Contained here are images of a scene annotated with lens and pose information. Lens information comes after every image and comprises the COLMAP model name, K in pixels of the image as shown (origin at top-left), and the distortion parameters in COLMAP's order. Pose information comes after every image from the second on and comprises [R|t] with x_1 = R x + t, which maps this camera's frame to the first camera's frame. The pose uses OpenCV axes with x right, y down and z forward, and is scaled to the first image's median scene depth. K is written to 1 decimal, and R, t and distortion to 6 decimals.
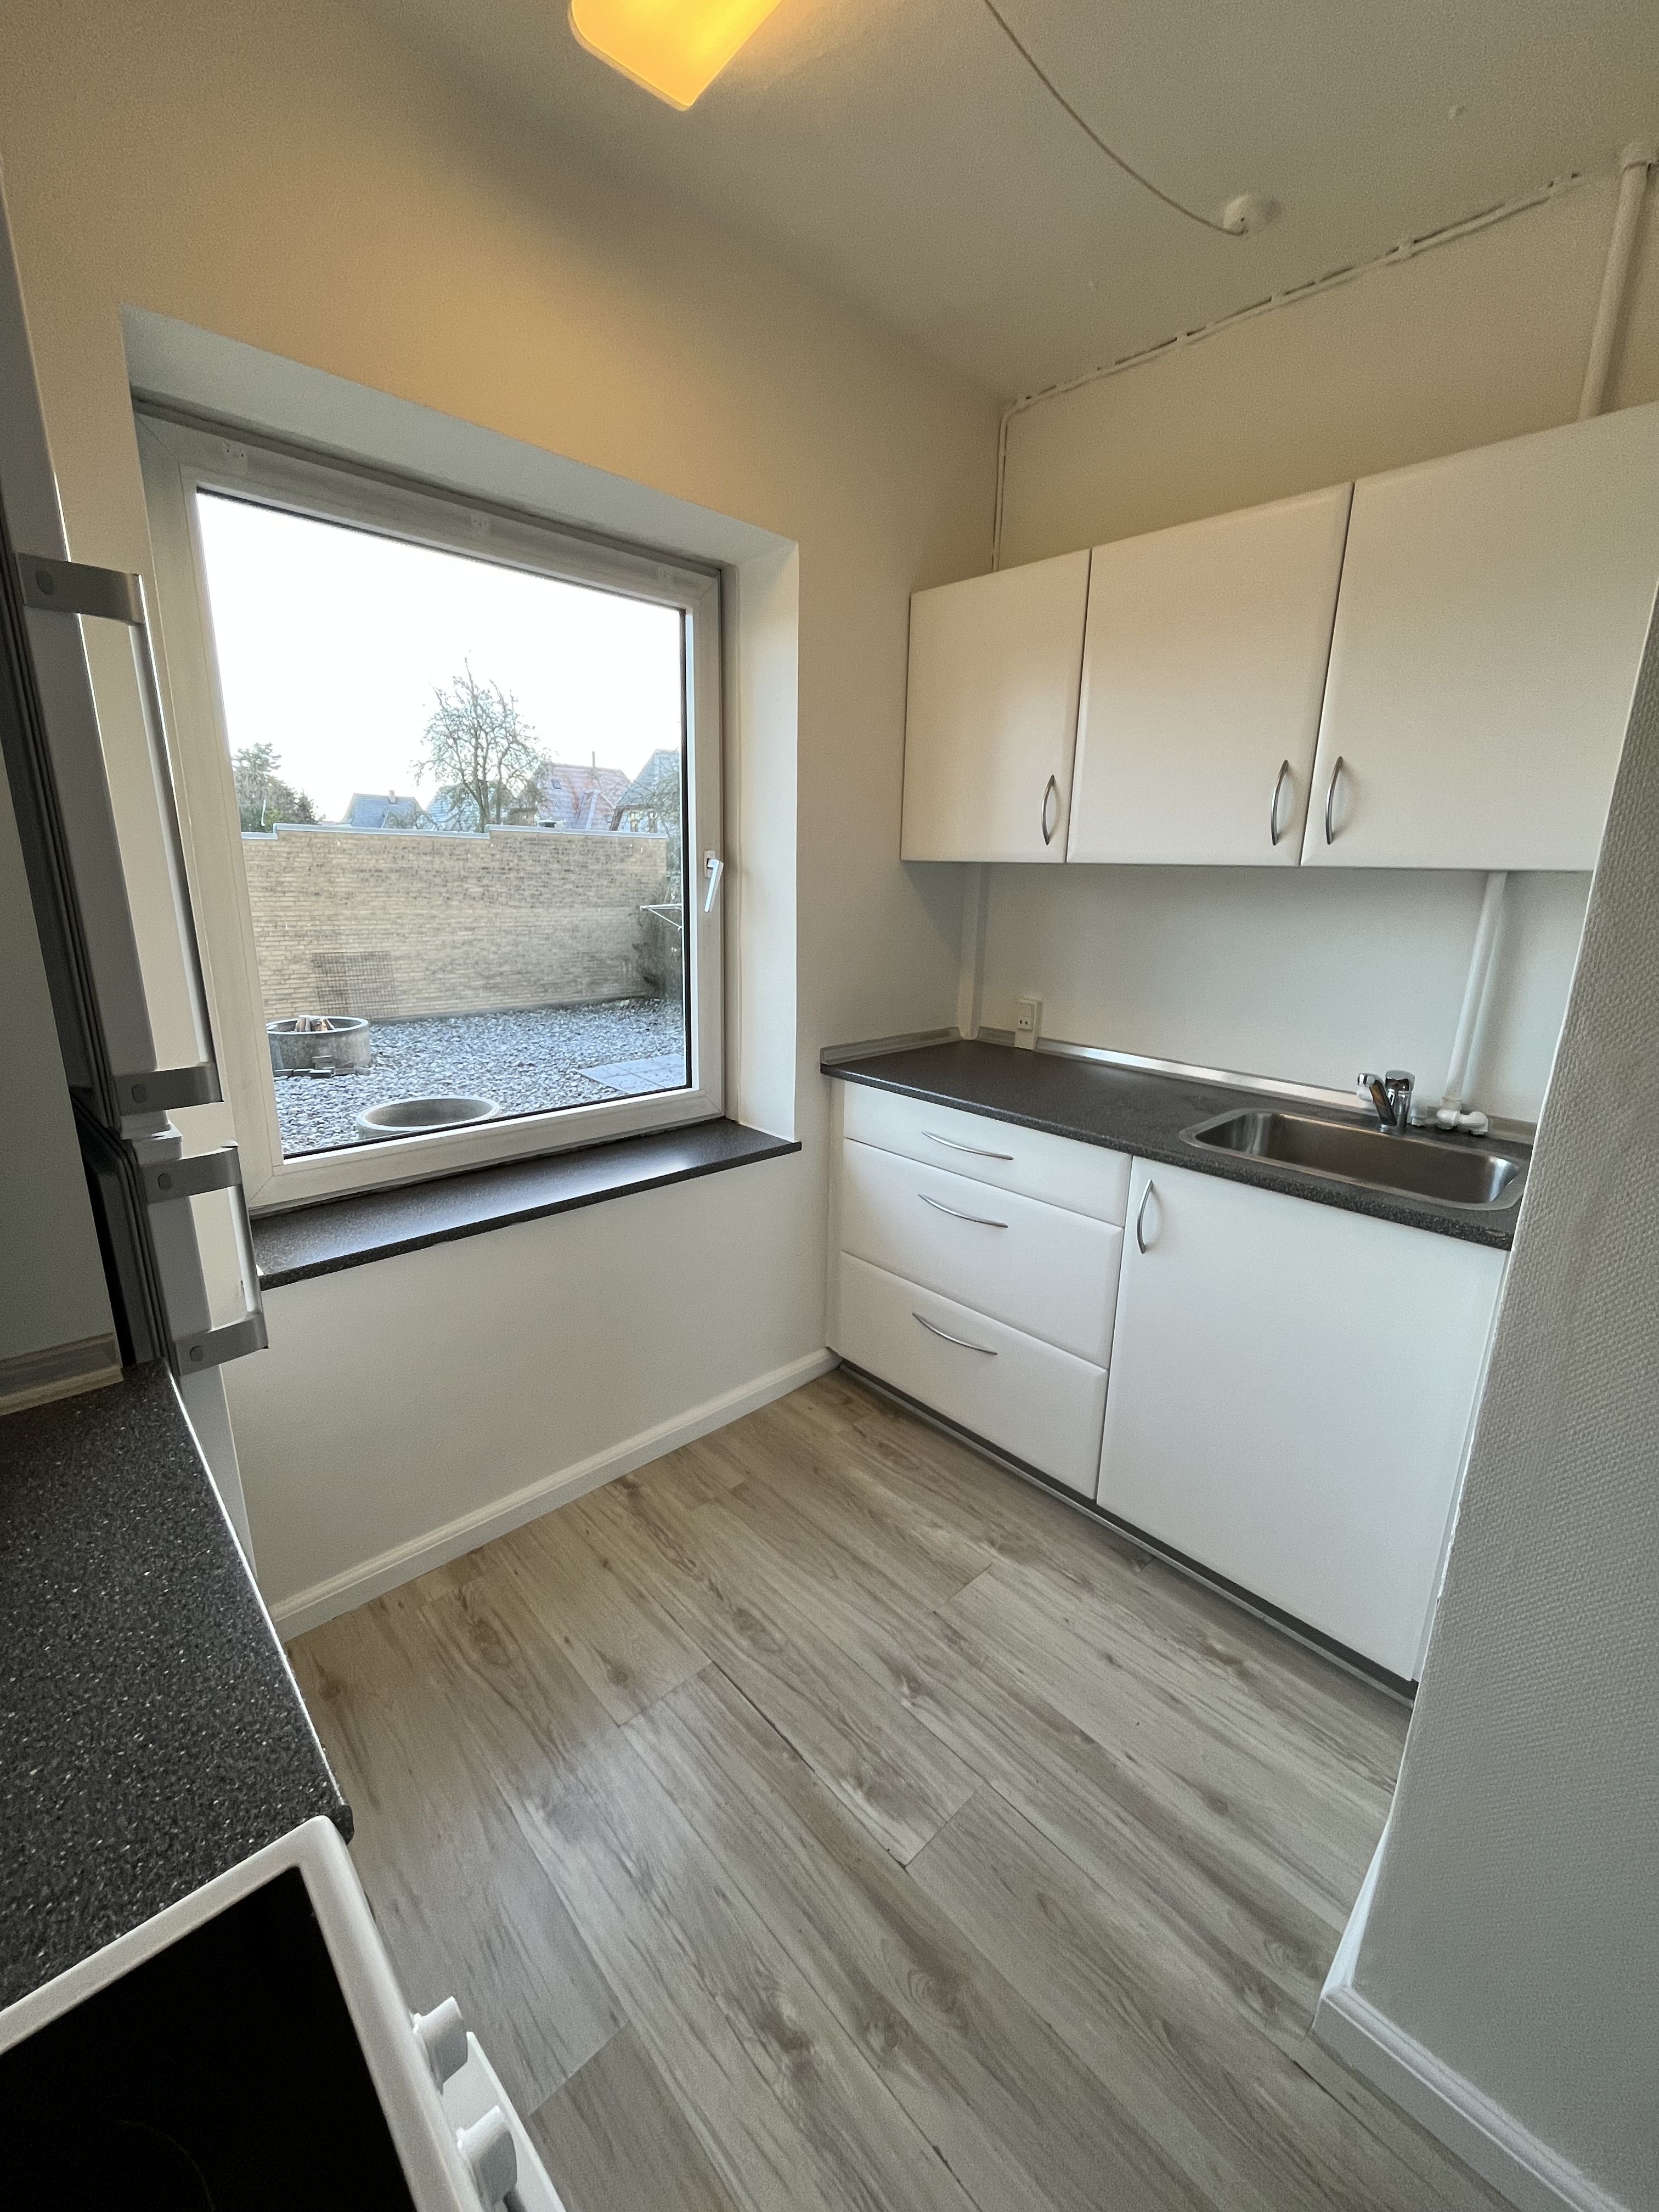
lens RADIAL K [[896.0, 0, 825.6], [0, 896.0, 1097.3], [0, 0, 1]] dist [-0.000593, -0.000168]
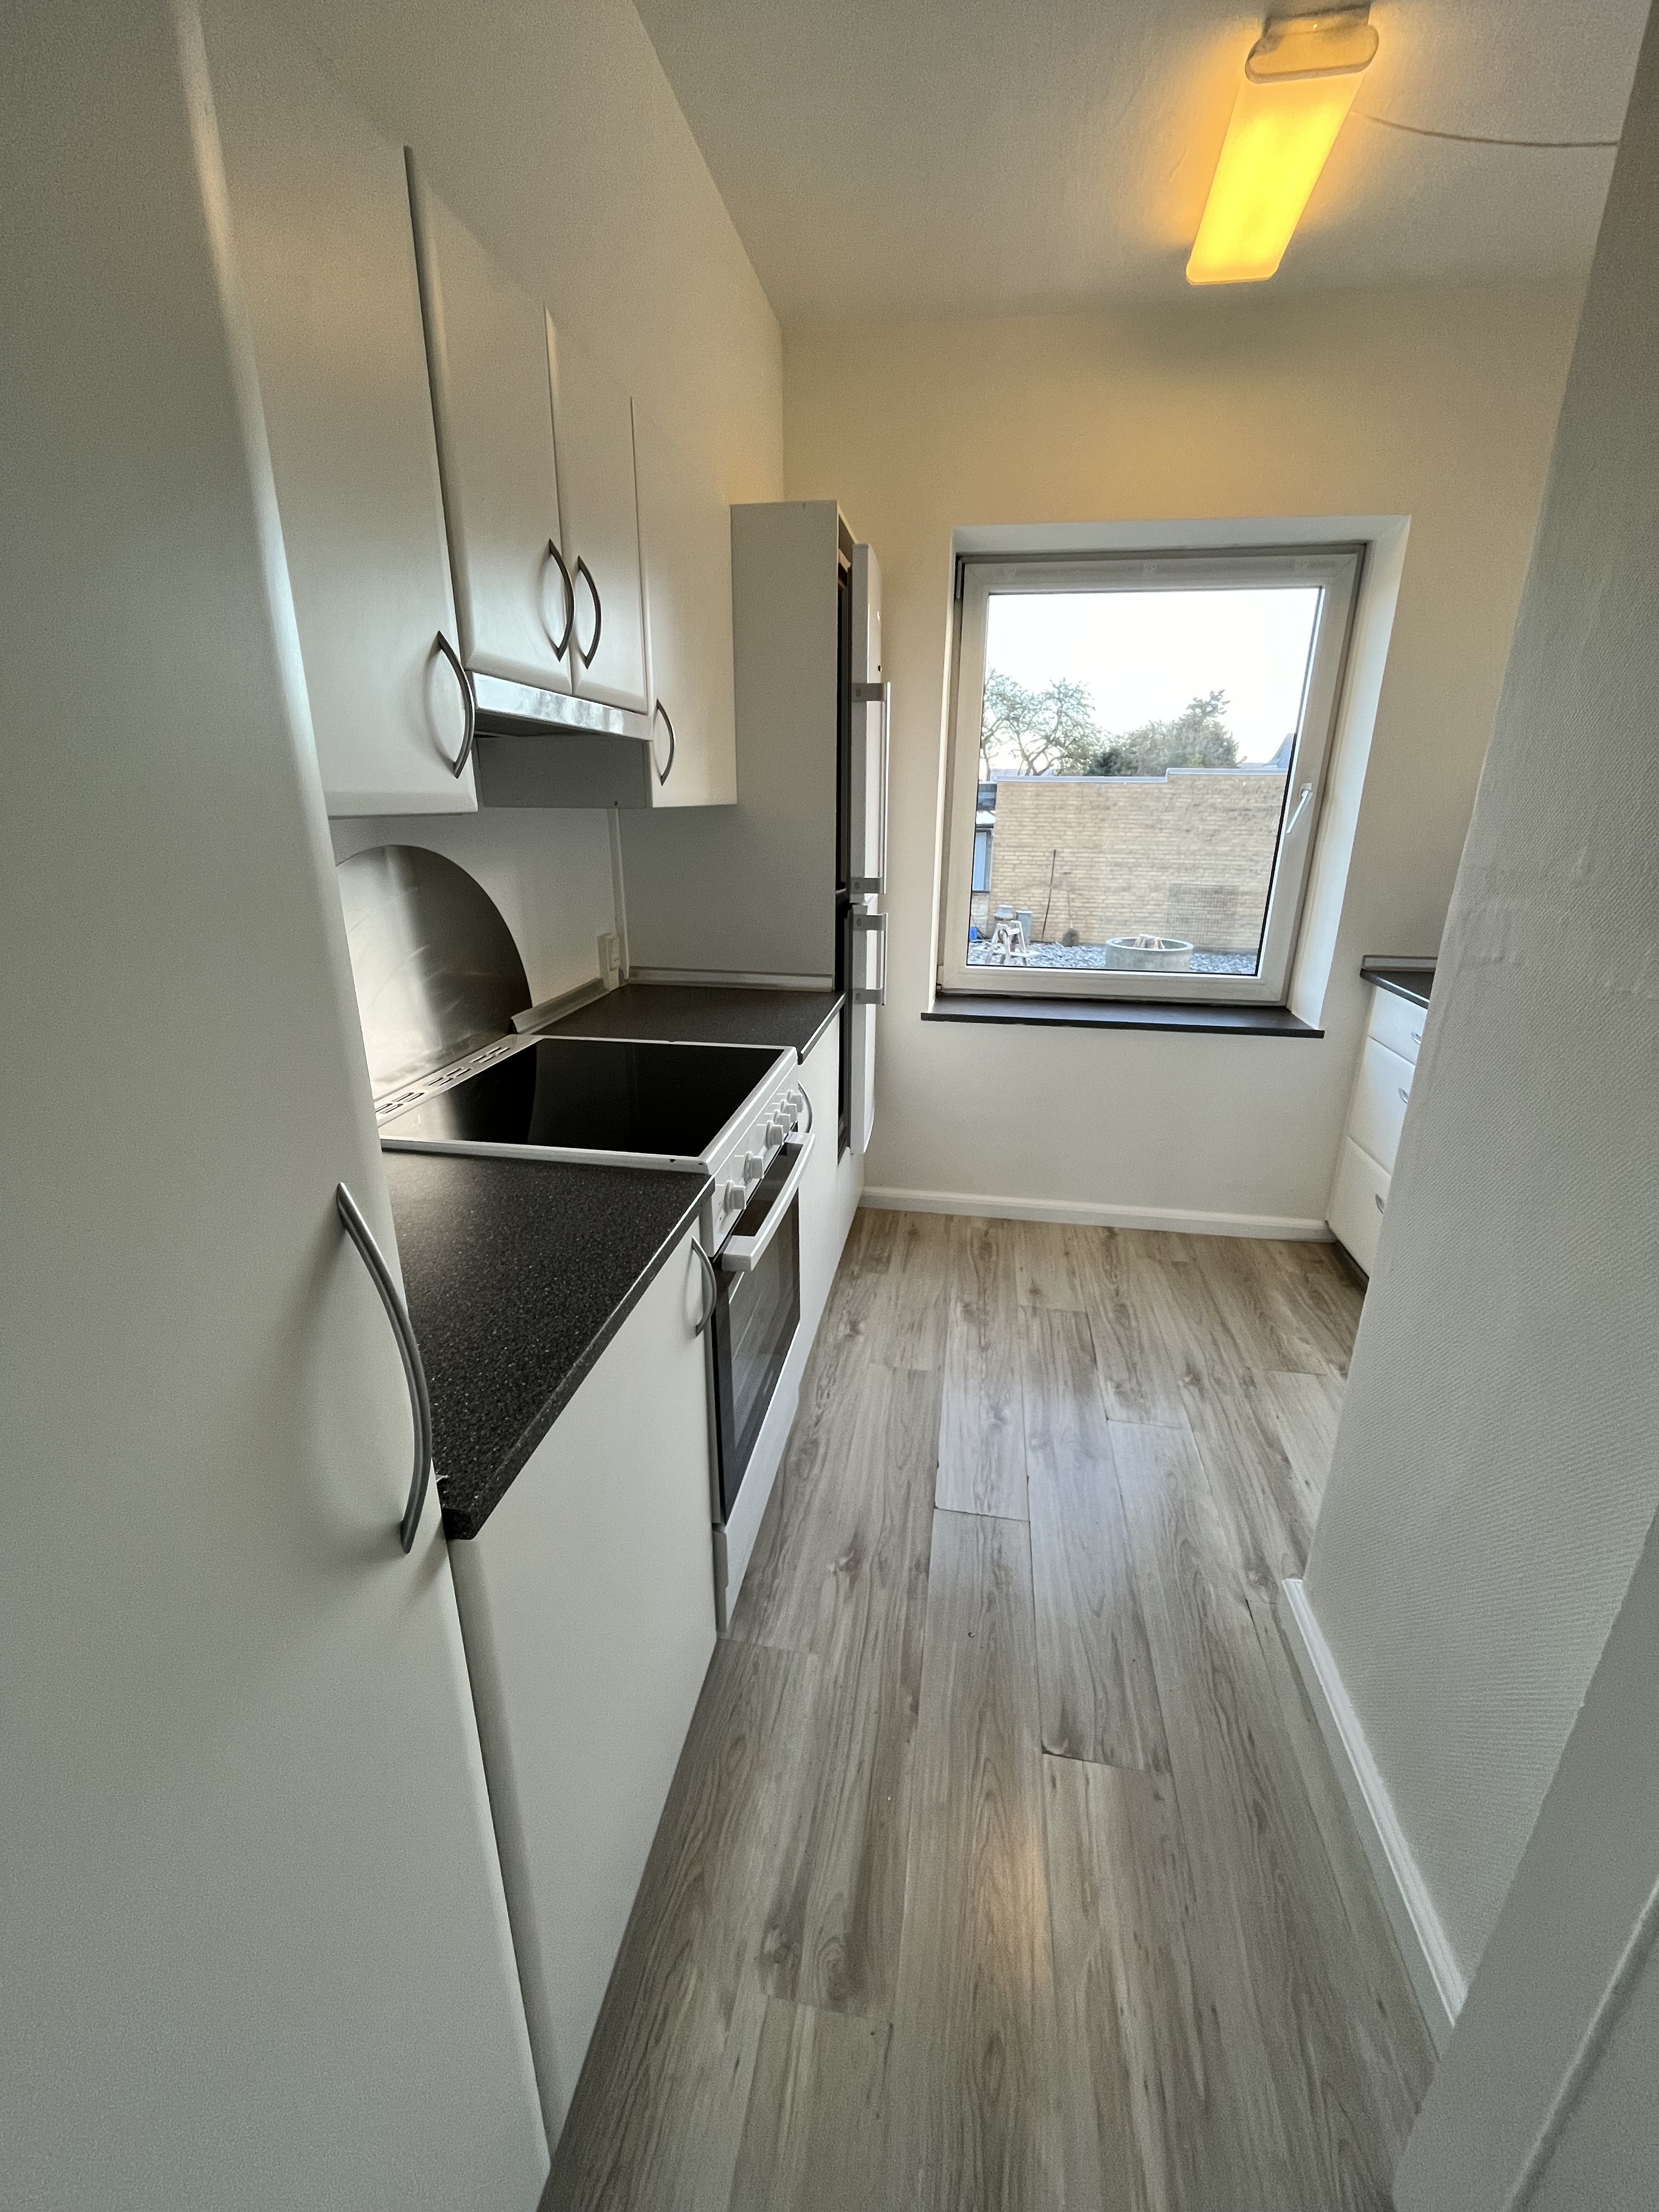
lens RADIAL K [[893.3, 0, 827.3], [0, 893.3, 1098.2], [0, 0, 1]] dist [-0.006609, -0.000071]
pose [[0.607407, 0.240689, -0.757051, 0.534681], [-0.192838, 0.969165, 0.153406, 0.089138], [0.770630, 0.052809, 0.635091, -0.279091]]
